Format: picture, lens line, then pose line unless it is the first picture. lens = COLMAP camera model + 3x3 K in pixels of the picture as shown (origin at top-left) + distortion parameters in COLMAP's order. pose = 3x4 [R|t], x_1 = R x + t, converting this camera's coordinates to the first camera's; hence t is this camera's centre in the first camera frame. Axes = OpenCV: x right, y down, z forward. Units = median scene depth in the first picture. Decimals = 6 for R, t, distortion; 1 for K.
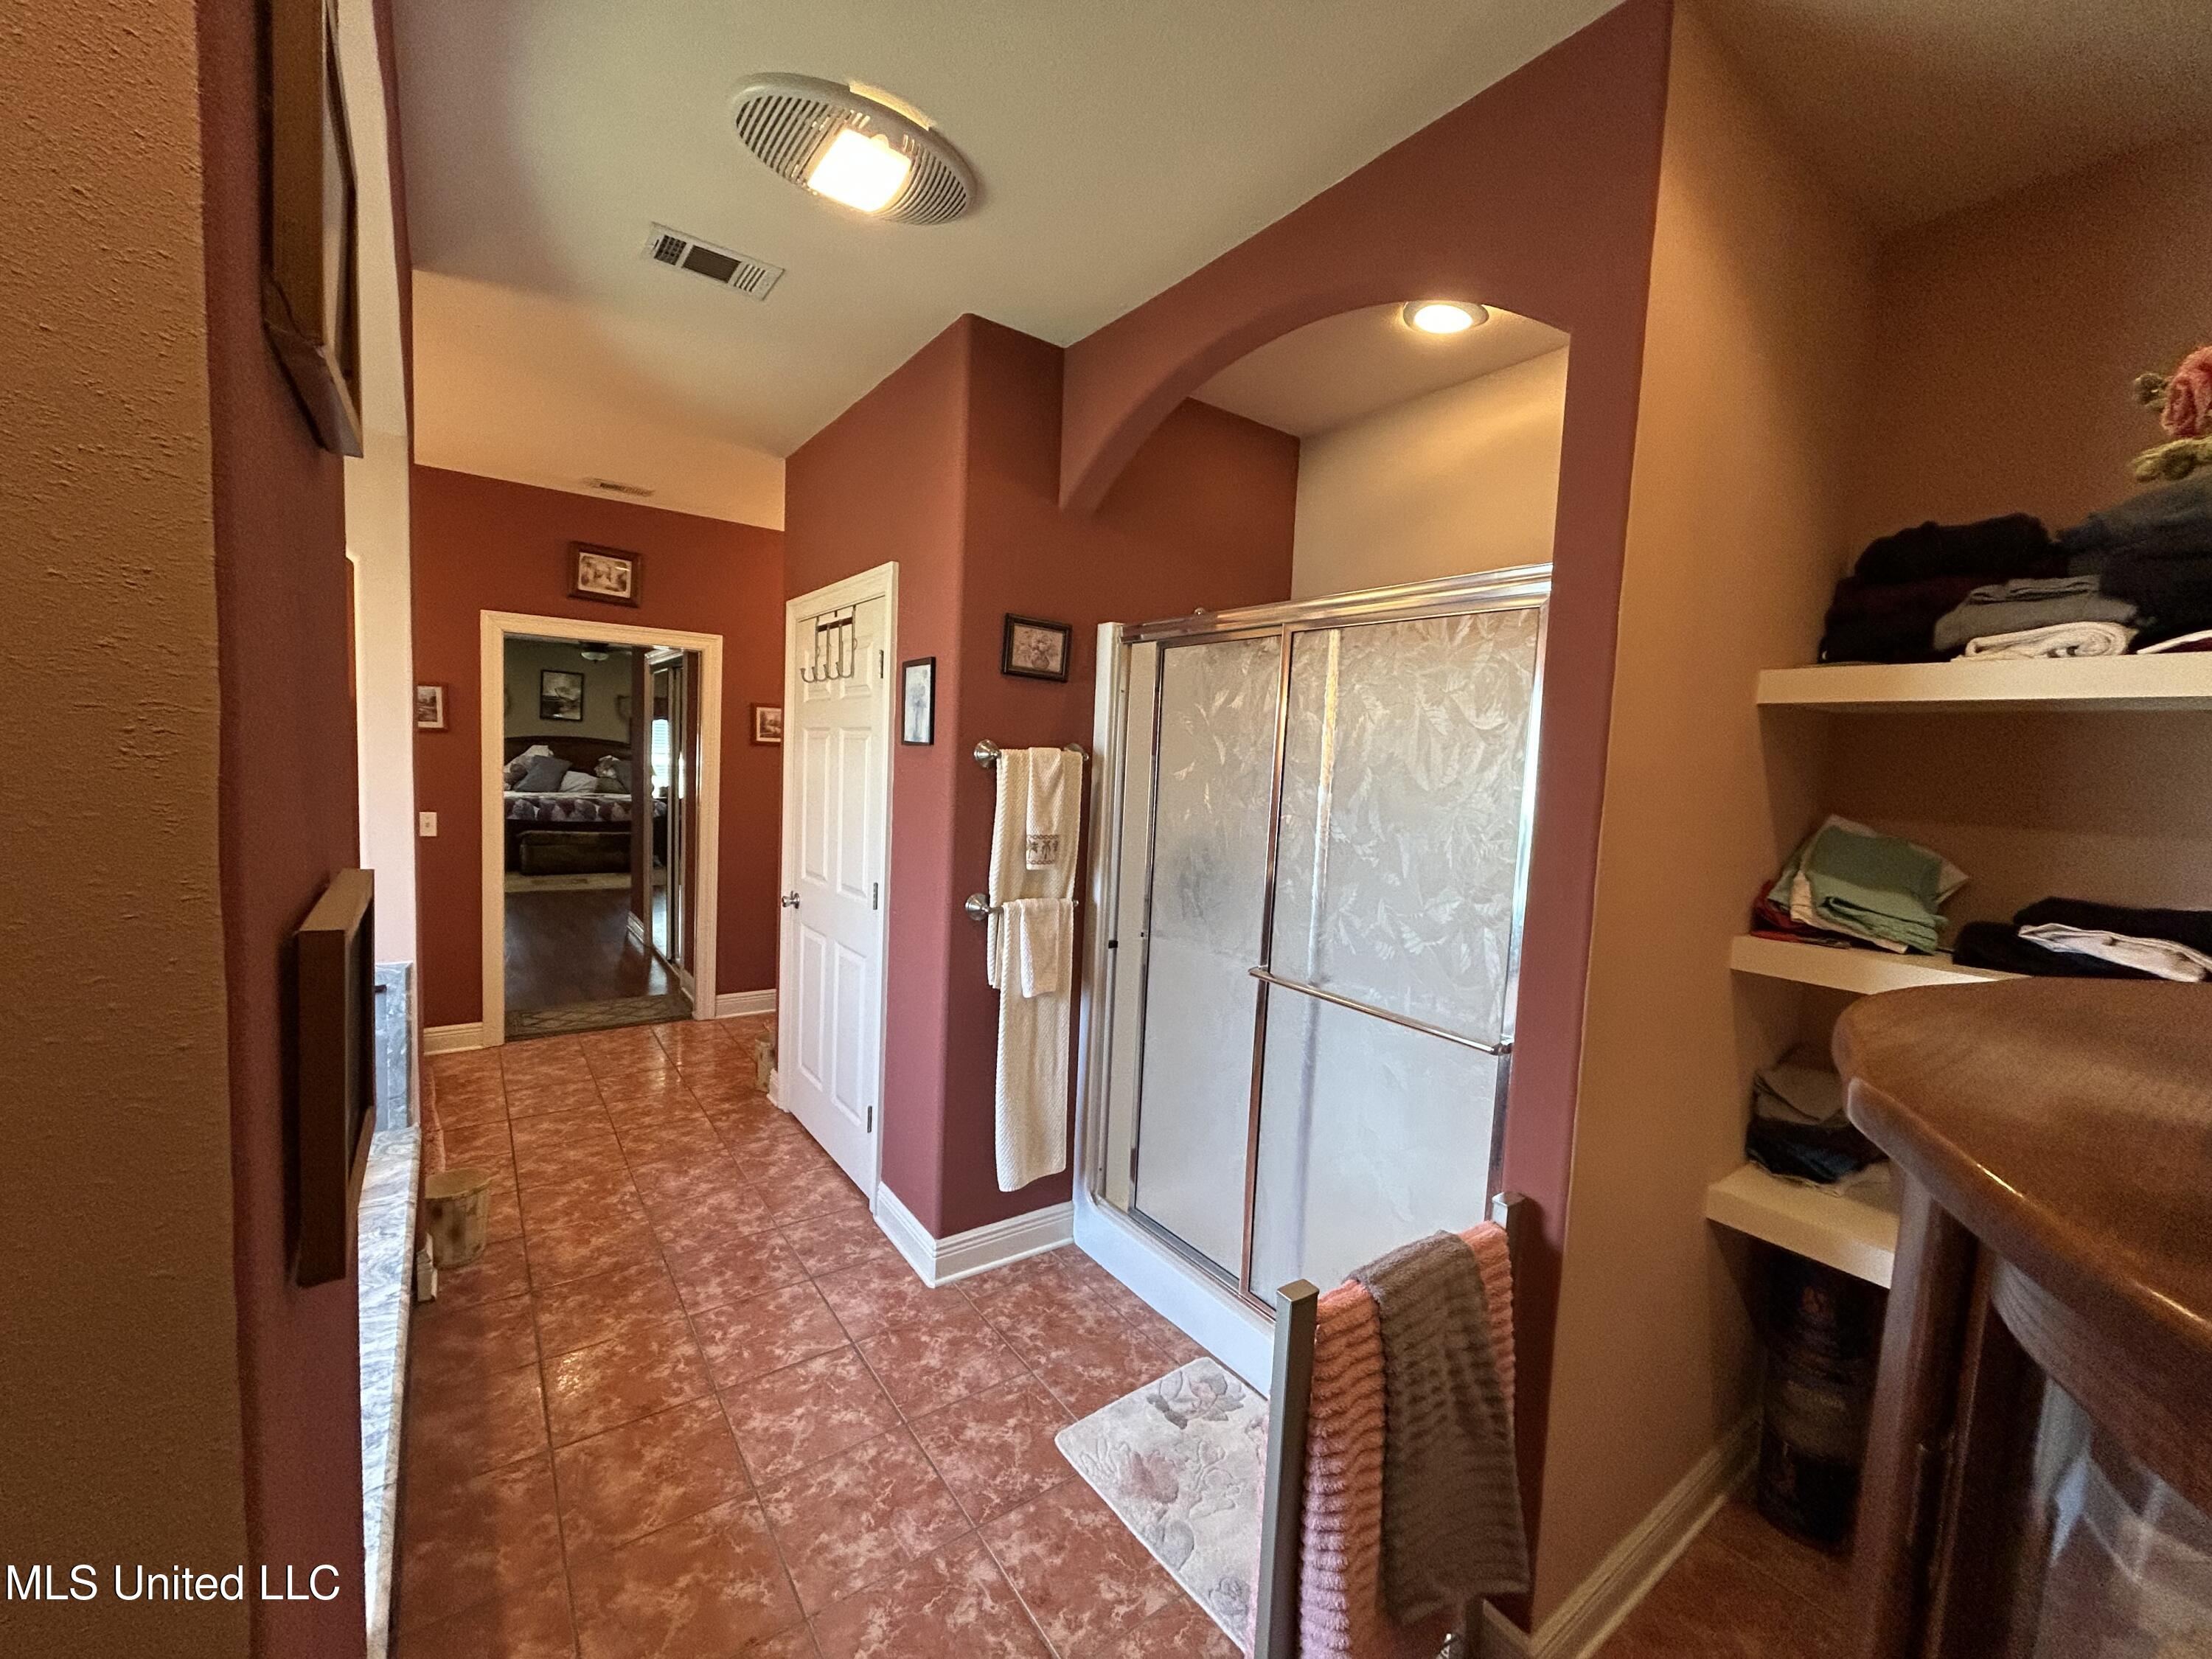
lens RADIAL K [[893.4, 0, 1106.0], [0, 893.4, 829.5], [0, 0, 1]] dist [-0.002224, -0.000106]
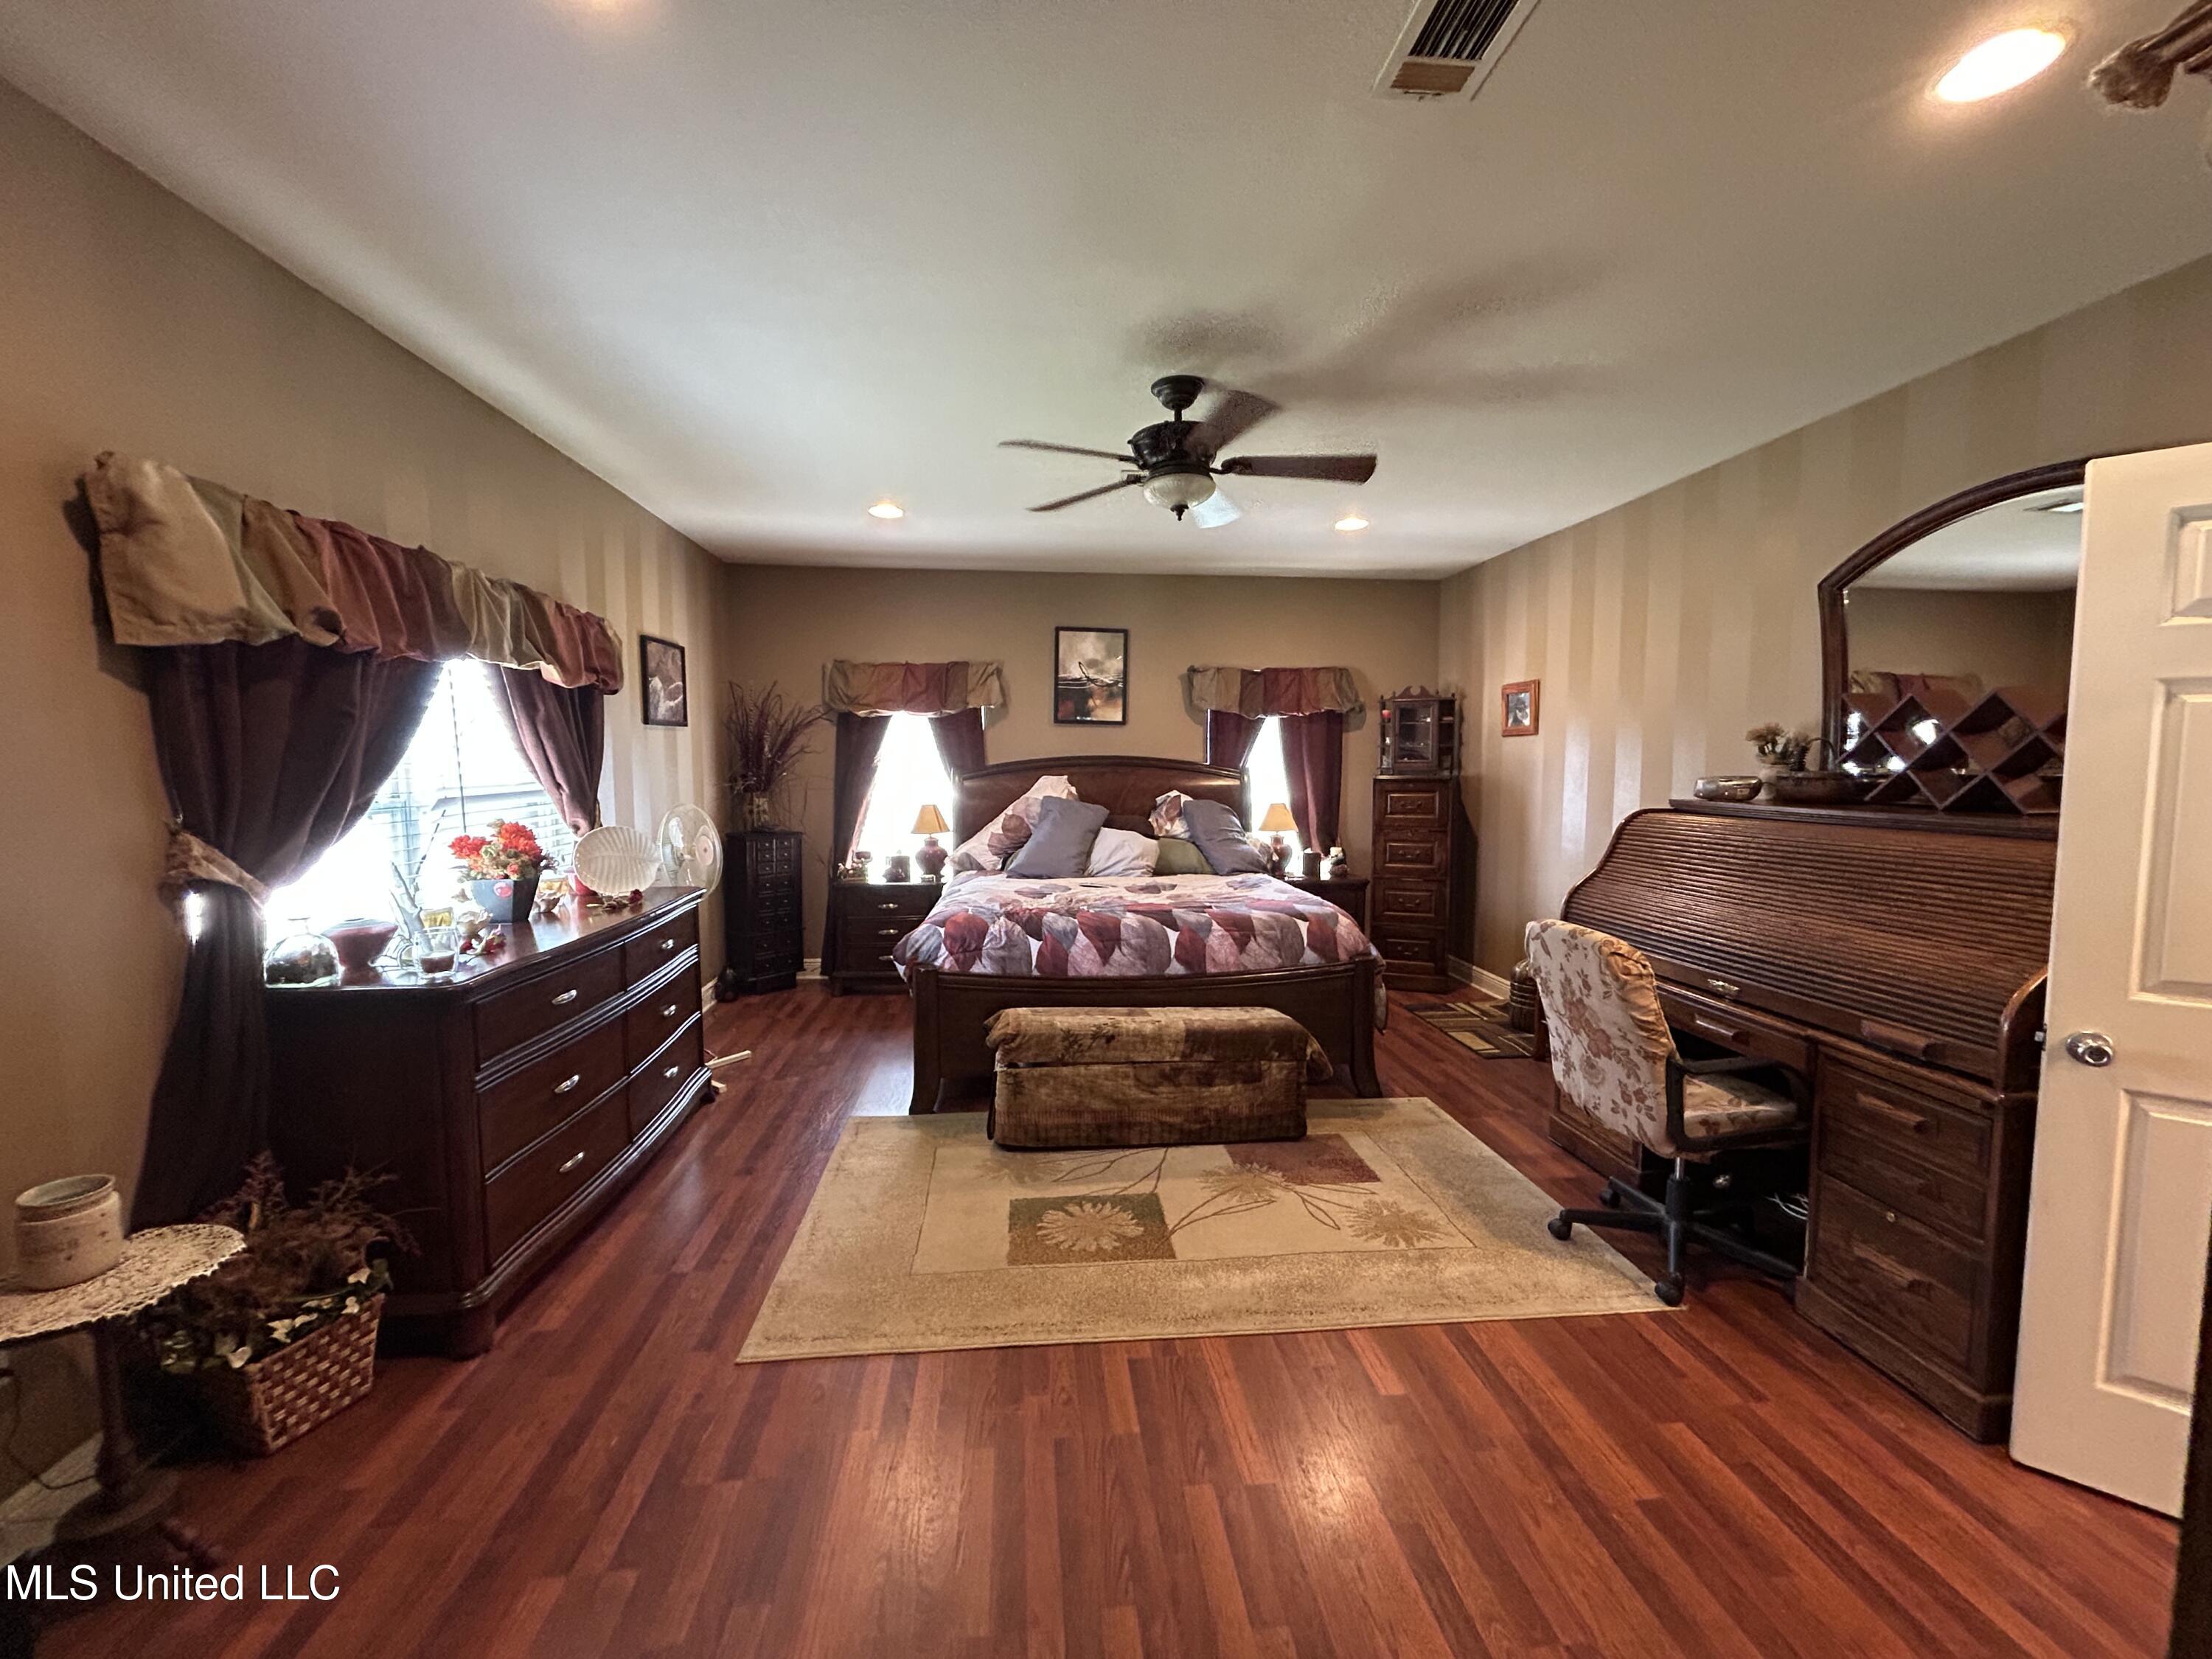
lens RADIAL K [[893.4, 0, 1106.0], [0, 893.4, 829.5], [0, 0, 1]] dist [-0.002224, -0.000106]
pose [[0.862960, -0.011803, -0.505135, -0.351188], [0.002757, 0.999822, -0.018651, -0.054292], [0.505265, 0.014703, 0.862839, 0.575119]]
